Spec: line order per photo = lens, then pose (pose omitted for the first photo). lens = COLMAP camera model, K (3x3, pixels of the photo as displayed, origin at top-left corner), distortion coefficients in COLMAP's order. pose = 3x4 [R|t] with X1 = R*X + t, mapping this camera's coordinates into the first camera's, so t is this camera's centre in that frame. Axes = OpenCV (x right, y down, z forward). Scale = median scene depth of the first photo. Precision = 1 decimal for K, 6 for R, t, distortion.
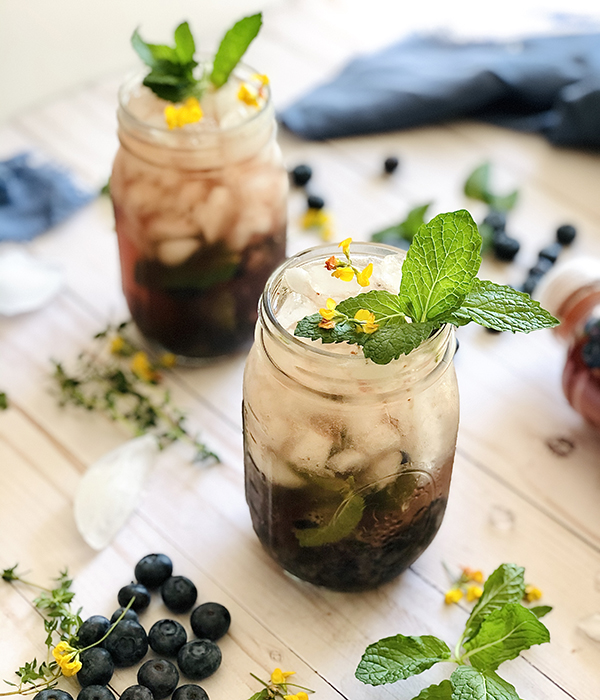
lens RADIAL K [[1325.6, 0, 296.5], [0, 1325.6, 350.0], [0, 0, 1]] dist [0.036903, 0.000000]
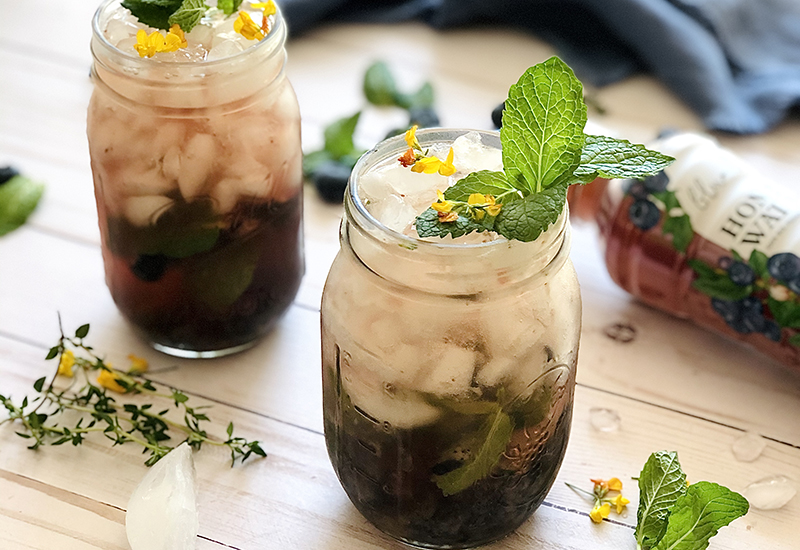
lens RADIAL K [[1770.6, 0, 403.6], [0, 1770.6, 276.8], [0, 0, 1]] dist [0.054582, 0.000000]
pose [[0.918008, -0.241954, 0.314196, -0.345572], [0.264476, 0.963911, -0.030455, 0.041896], [-0.295488, 0.111055, 0.948870, -0.074286]]
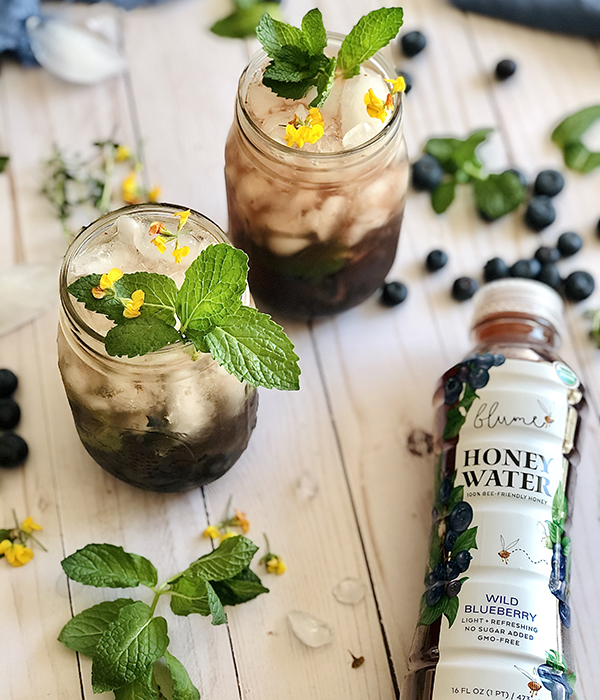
lens RADIAL K [[1325.6, 0, 302.6], [0, 1325.6, 347.2], [0, 0, 1]] dist [0.036903, 0.000000]
pose [[0.853705, 0.453938, -0.255201, 0.416375], [-0.352312, 0.864340, 0.358878, -0.384452], [0.383488, -0.216466, 0.897819, 0.097492]]
